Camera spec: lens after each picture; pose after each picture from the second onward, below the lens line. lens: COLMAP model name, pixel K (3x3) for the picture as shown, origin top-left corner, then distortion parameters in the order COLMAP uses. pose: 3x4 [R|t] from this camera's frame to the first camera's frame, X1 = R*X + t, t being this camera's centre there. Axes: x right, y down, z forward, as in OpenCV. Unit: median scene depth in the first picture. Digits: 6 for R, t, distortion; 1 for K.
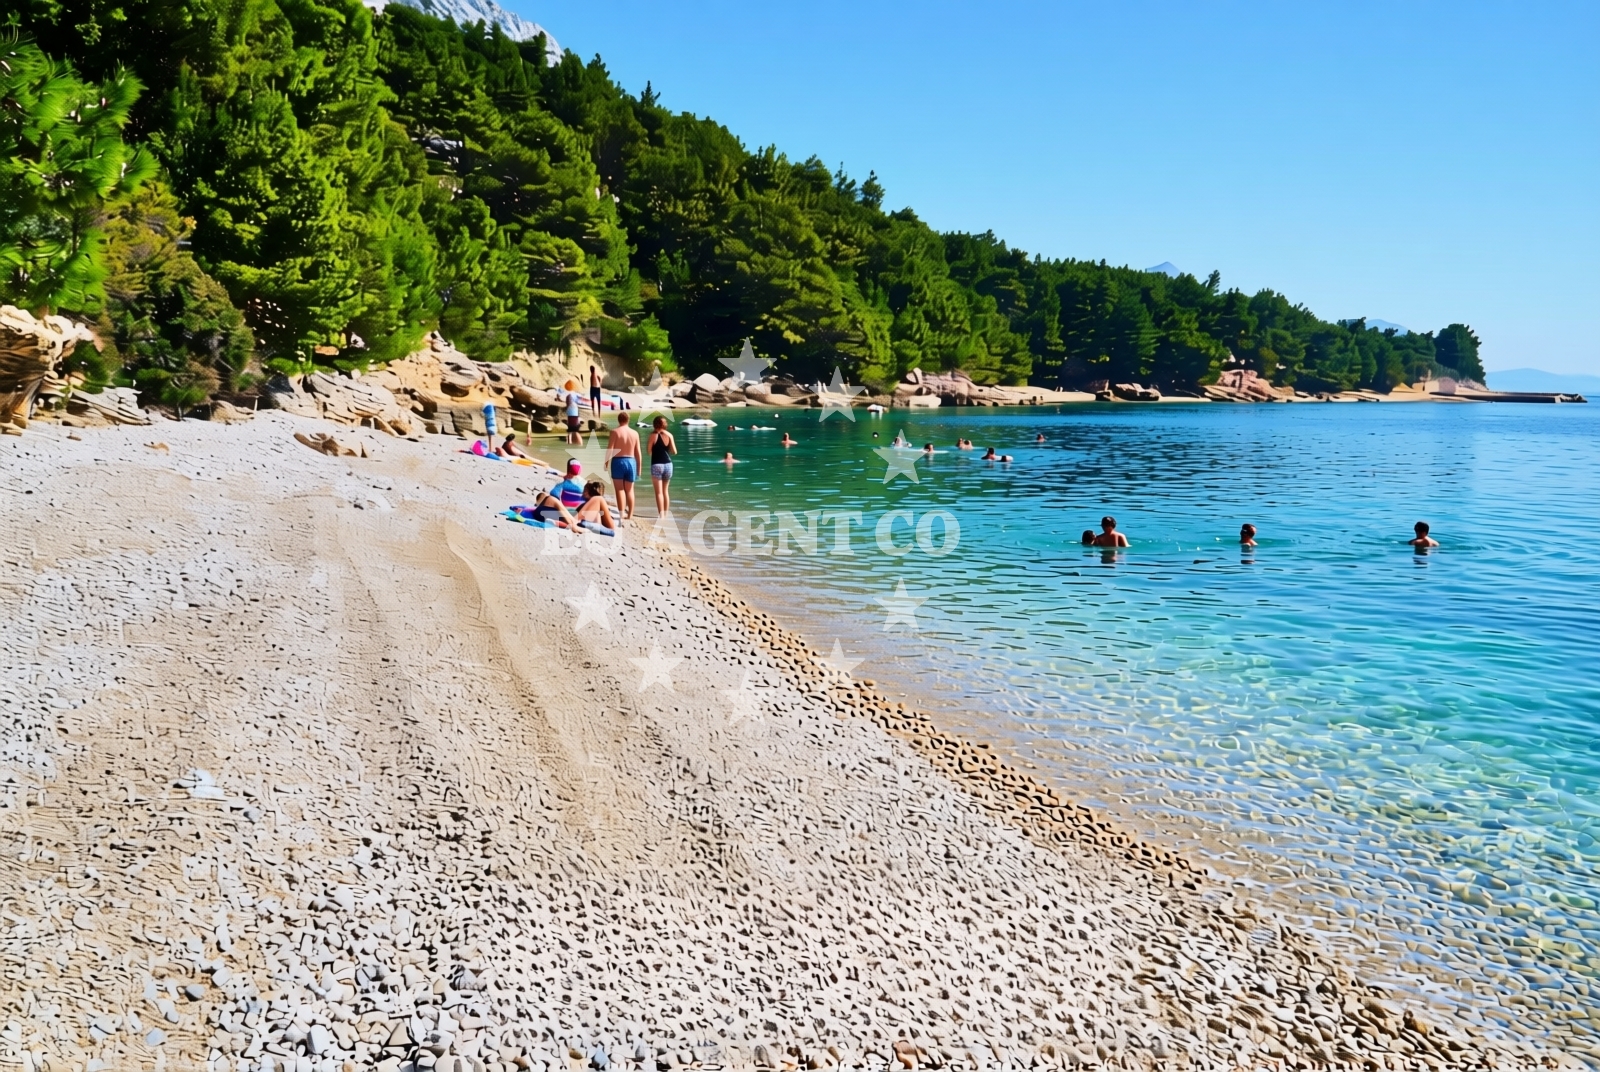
lens RADIAL K [[1345.8, 0, 800.0], [0, 1345.8, 536.0], [0, 0, 1]] dist [0.049854, 0.000634]
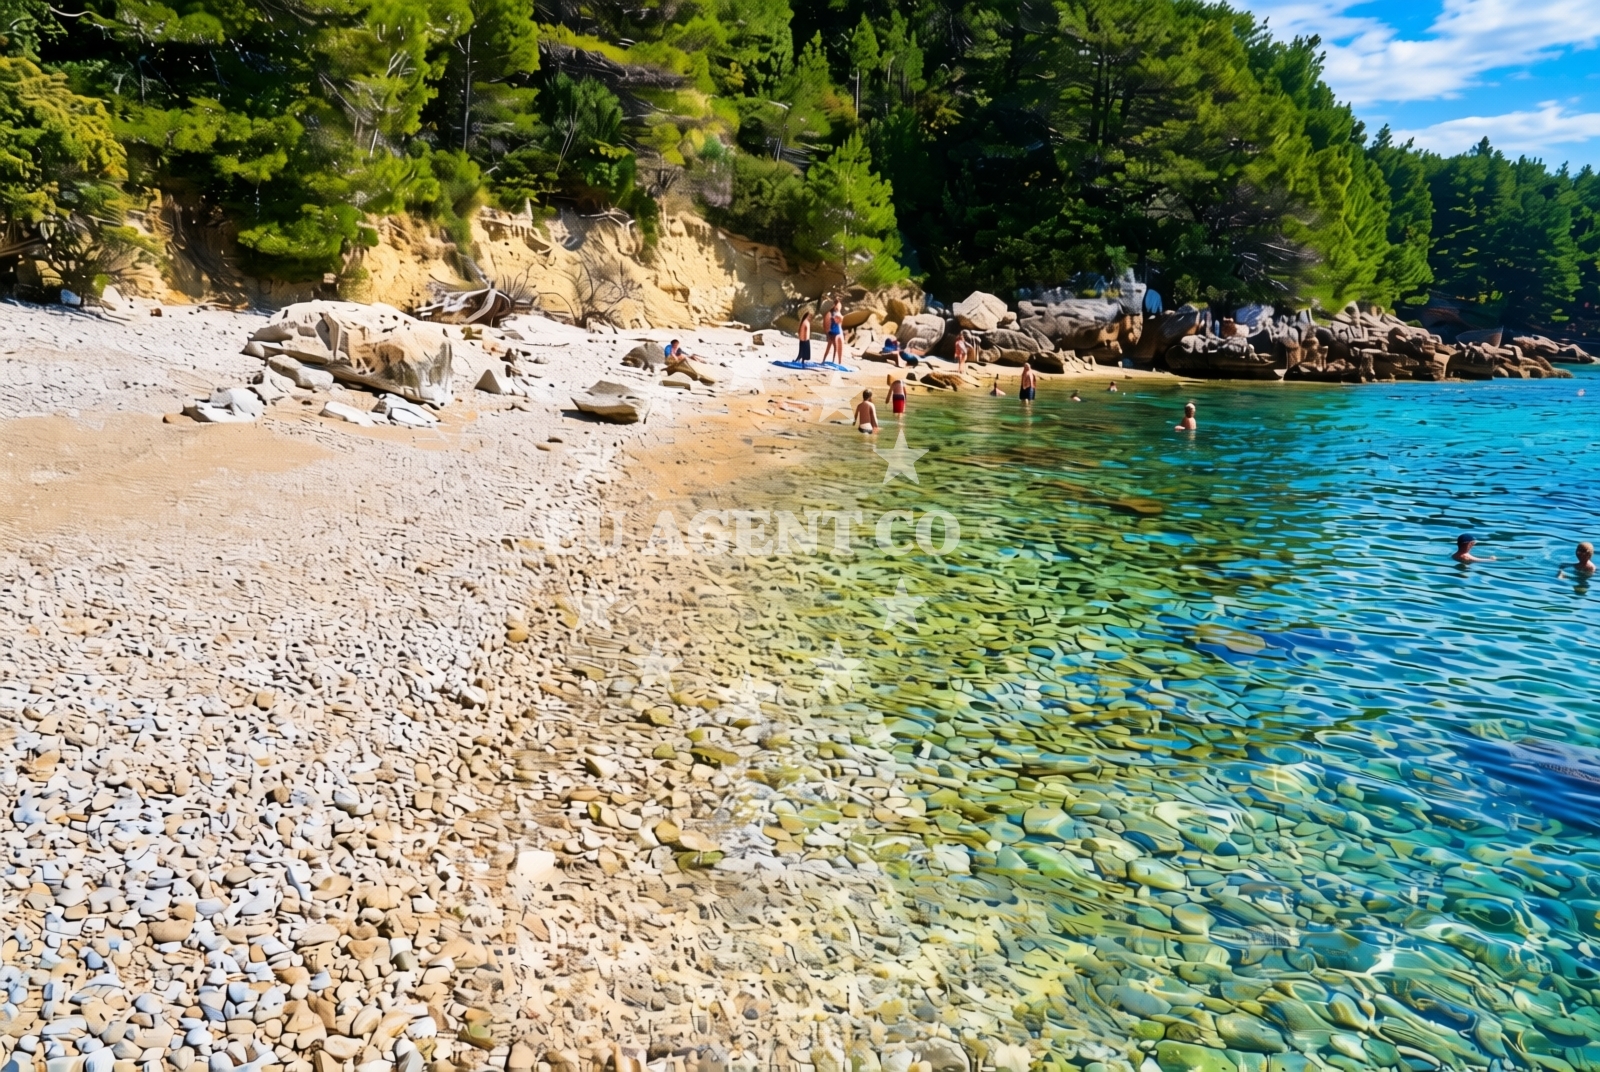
lens RADIAL K [[1345.8, 0, 800.0], [0, 1345.8, 536.0], [0, 0, 1]] dist [0.049854, 0.000634]
pose [[0.997945, 0.017626, -0.061610, -0.097160], [-0.015817, 0.999433, 0.029718, -0.056085], [0.062099, -0.028682, 0.997658, 0.574905]]
